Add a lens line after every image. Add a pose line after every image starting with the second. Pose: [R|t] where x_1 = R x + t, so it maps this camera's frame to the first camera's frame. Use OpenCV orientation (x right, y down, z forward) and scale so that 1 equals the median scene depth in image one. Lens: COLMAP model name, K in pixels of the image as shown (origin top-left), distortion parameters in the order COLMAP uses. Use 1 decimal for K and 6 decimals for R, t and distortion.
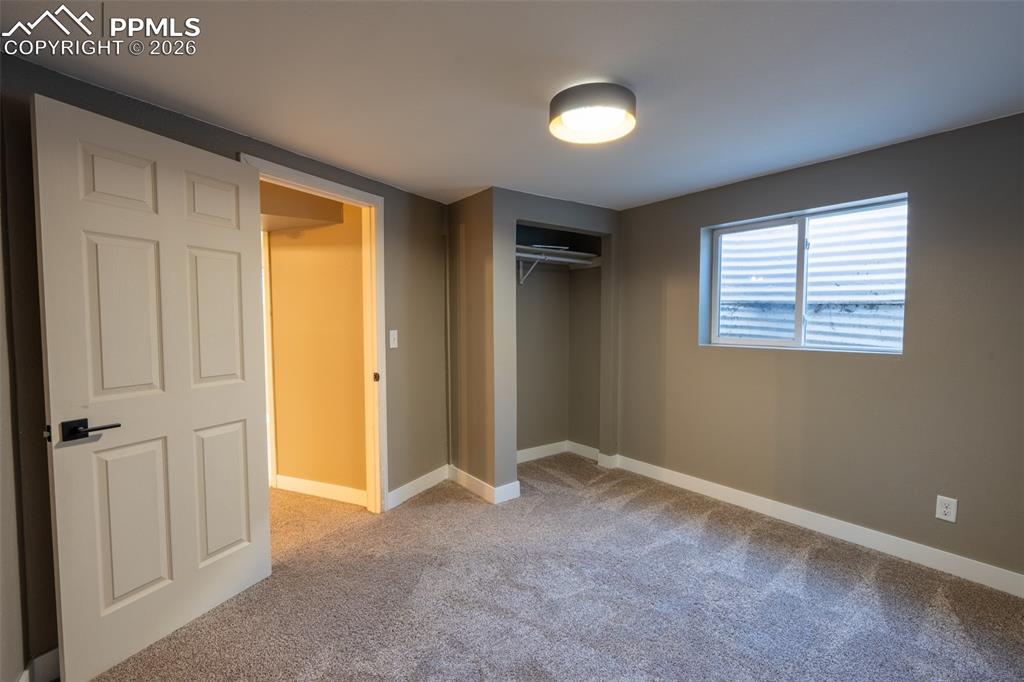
lens RADIAL K [[452.4, 0, 512.1], [0, 452.4, 342.0], [0, 0, 1]] dist [-0.008612, 0.001353]
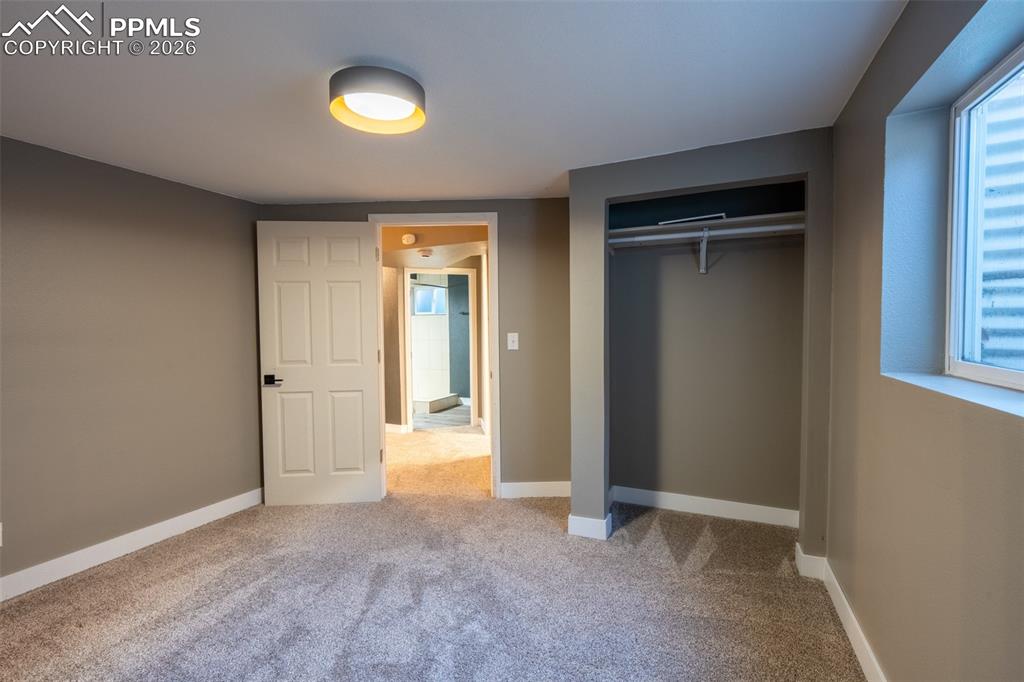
lens RADIAL K [[452.4, 0, 511.6], [0, 452.4, 340.8], [0, 0, 1]] dist [-0.008612, 0.001353]
pose [[0.484912, 0.025509, -0.874191, 0.964963], [-0.031858, 0.999426, 0.011492, -0.028243], [0.873983, 0.022277, 0.485446, 0.688179]]
